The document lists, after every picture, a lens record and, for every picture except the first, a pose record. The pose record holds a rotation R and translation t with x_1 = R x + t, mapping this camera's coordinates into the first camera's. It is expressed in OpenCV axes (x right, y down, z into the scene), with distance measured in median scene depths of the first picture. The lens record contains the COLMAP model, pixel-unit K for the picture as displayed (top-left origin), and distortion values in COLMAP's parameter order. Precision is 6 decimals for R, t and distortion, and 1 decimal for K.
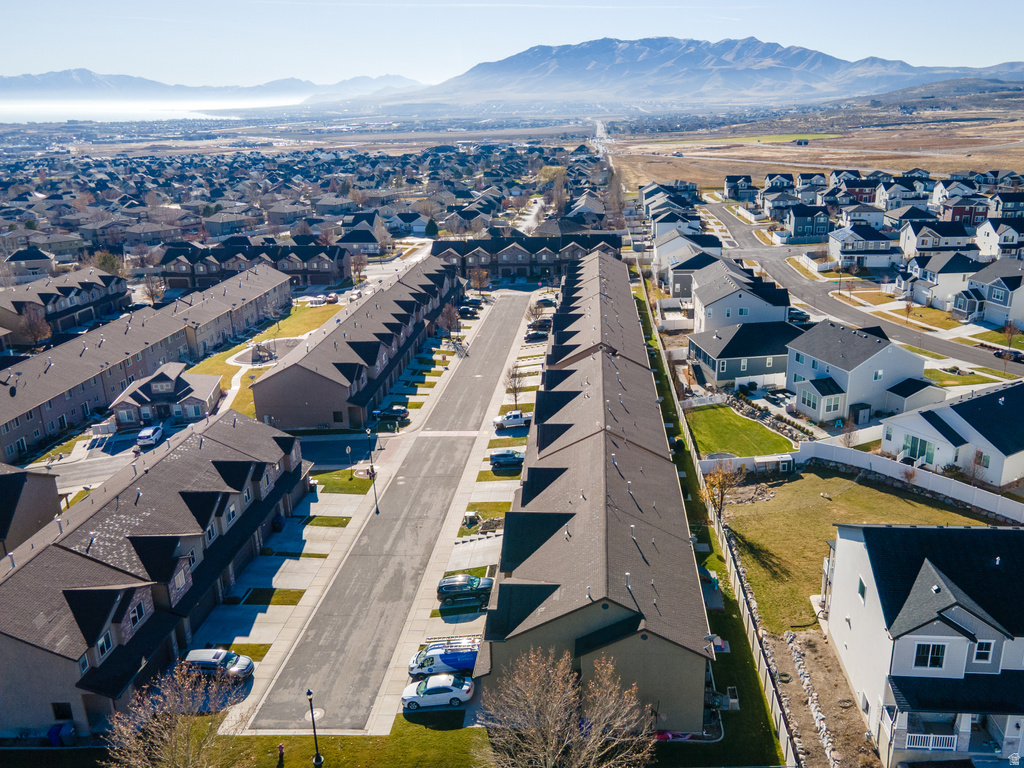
lens RADIAL K [[842.7, 0, 546.1], [0, 842.7, 403.9], [0, 0, 1]] dist [0.042938, 0.023721]
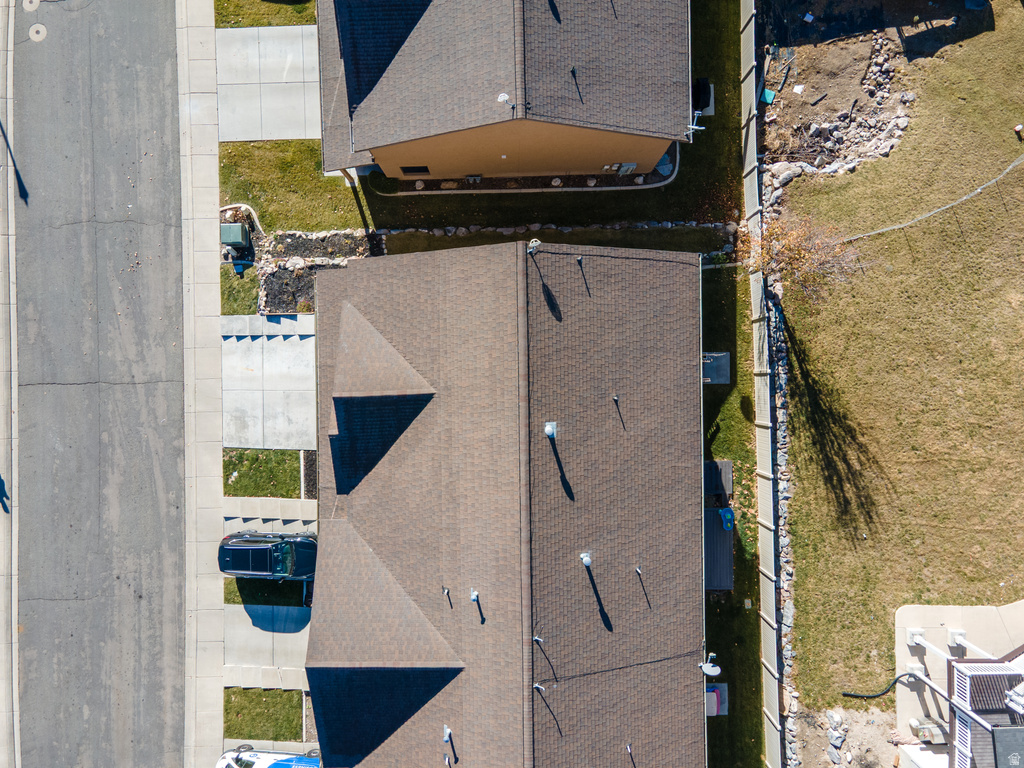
lens RADIAL K [[750.3, 0, 504.9], [0, 750.3, 382.5], [0, 0, 1]] dist [0.045535, -0.003599]
pose [[0.997317, -0.073057, 0.004583, 0.021287], [0.020225, 0.335187, 0.941934, -0.095939], [-0.070351, -0.939315, 0.335765, 0.322147]]
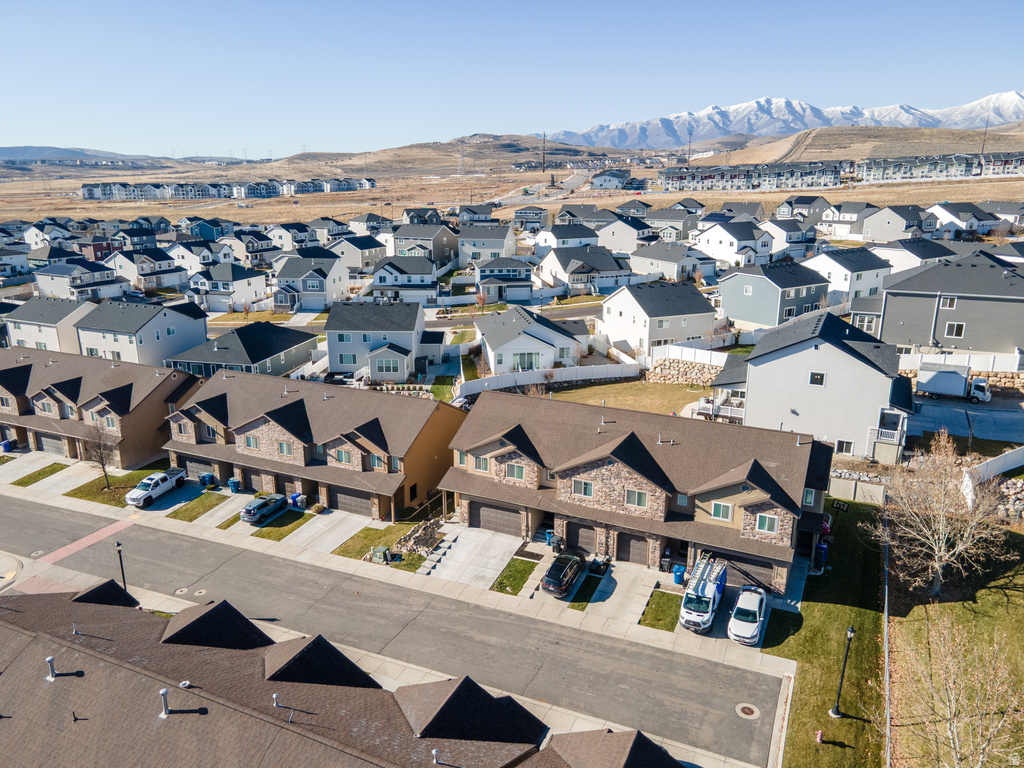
lens RADIAL K [[750.3, 0, 509.2], [0, 750.3, 387.9], [0, 0, 1]] dist [0.045535, -0.003599]
pose [[0.381673, -0.245806, 0.891013, -0.265210], [0.312164, 0.941629, 0.126052, -0.026851], [-0.869988, 0.230032, 0.436127, 0.230158]]
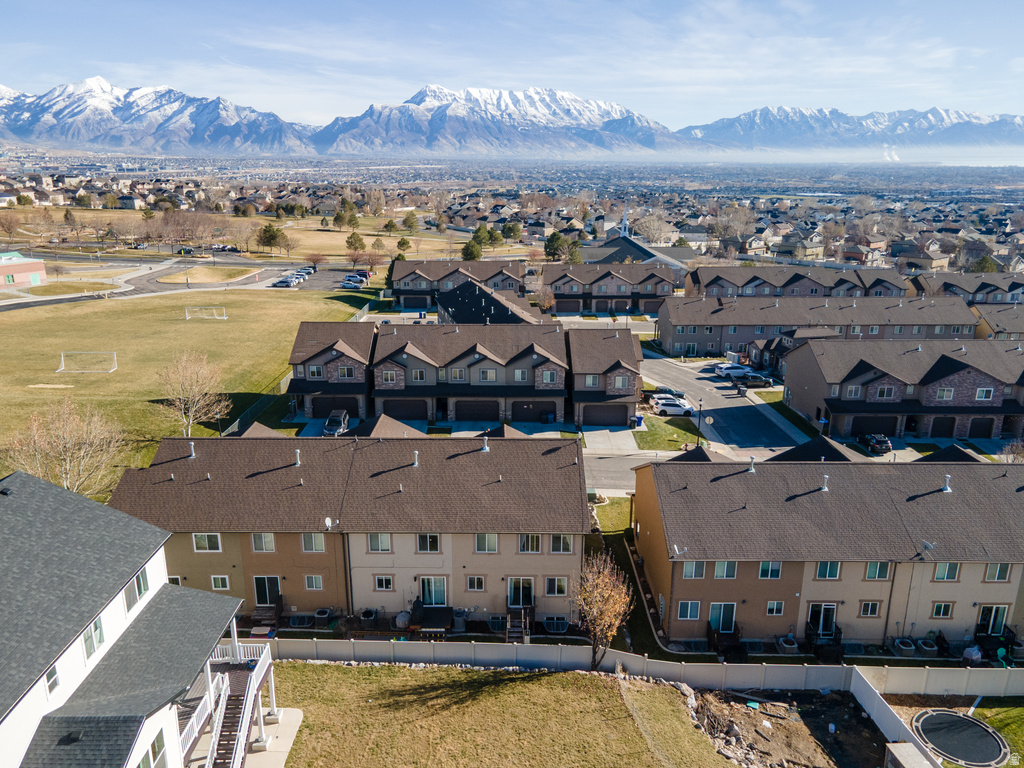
lens RADIAL K [[750.3, 0, 508.5], [0, 750.3, 386.9], [0, 0, 1]] dist [0.045535, -0.003599]
pose [[0.058622, 0.307539, -0.949728, 0.252204], [-0.342375, 0.899856, 0.270256, -0.060464], [0.937733, 0.309320, 0.158045, 0.319204]]
